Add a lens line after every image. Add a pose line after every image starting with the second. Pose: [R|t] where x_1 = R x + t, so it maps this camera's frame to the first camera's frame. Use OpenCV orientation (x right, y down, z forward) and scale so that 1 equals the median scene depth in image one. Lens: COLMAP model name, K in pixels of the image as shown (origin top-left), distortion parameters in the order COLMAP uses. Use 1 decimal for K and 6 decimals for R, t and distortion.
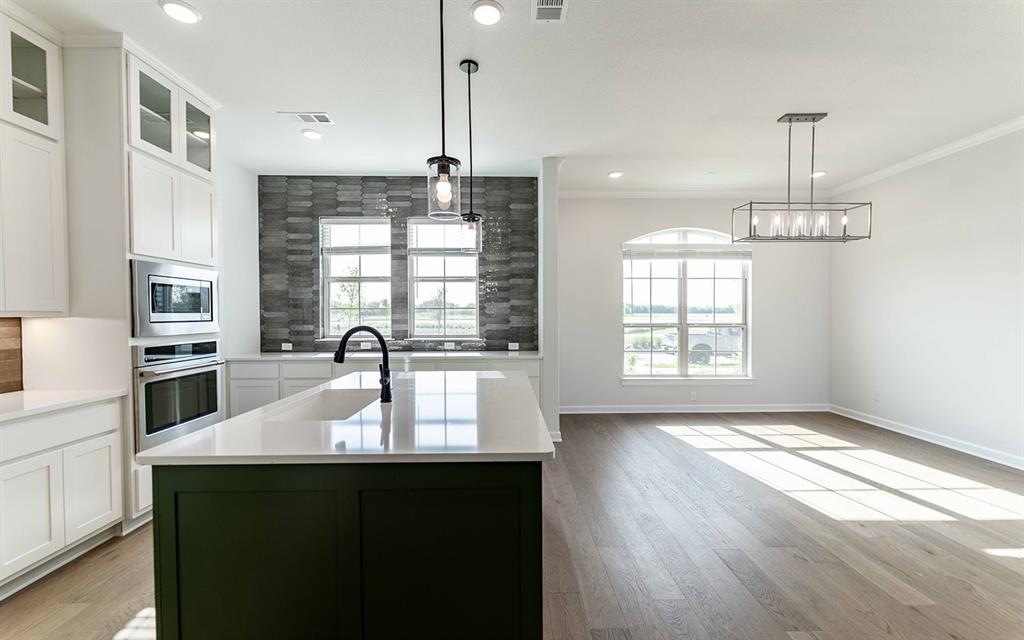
lens RADIAL K [[414.9, 0, 511.7], [0, 414.9, 322.0], [0, 0, 1]] dist [0.004140, -0.002563]
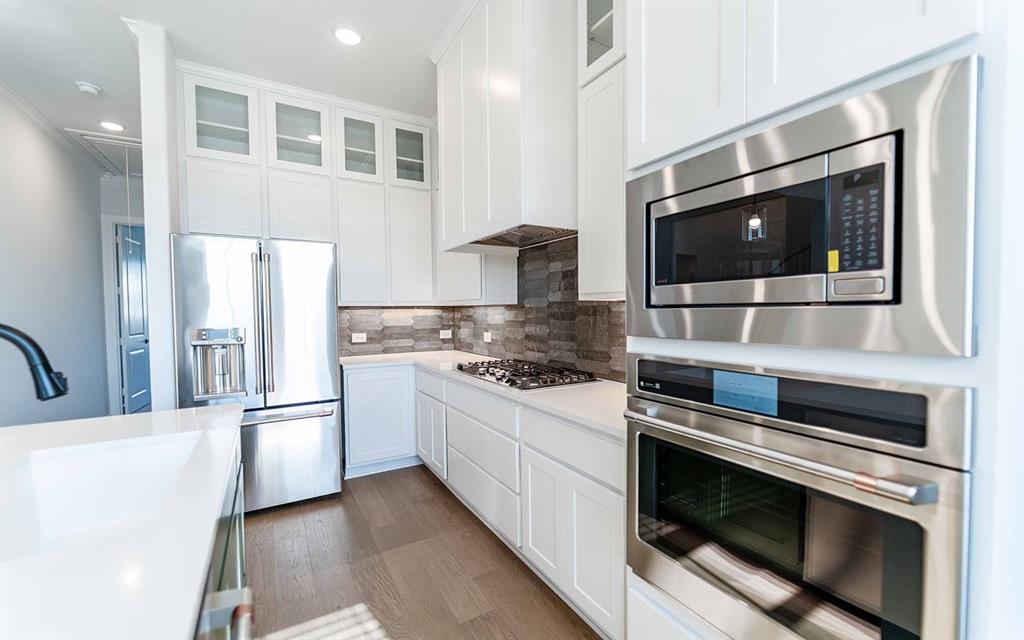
lens RADIAL K [[414.9, 0, 510.9], [0, 414.9, 323.9], [0, 0, 1]] dist [0.004140, -0.002563]
pose [[-0.878081, 0.033777, -0.477318, -0.271460], [0.009277, 0.998520, 0.053593, -0.003296], [0.478422, 0.042631, -0.877095, 0.706878]]
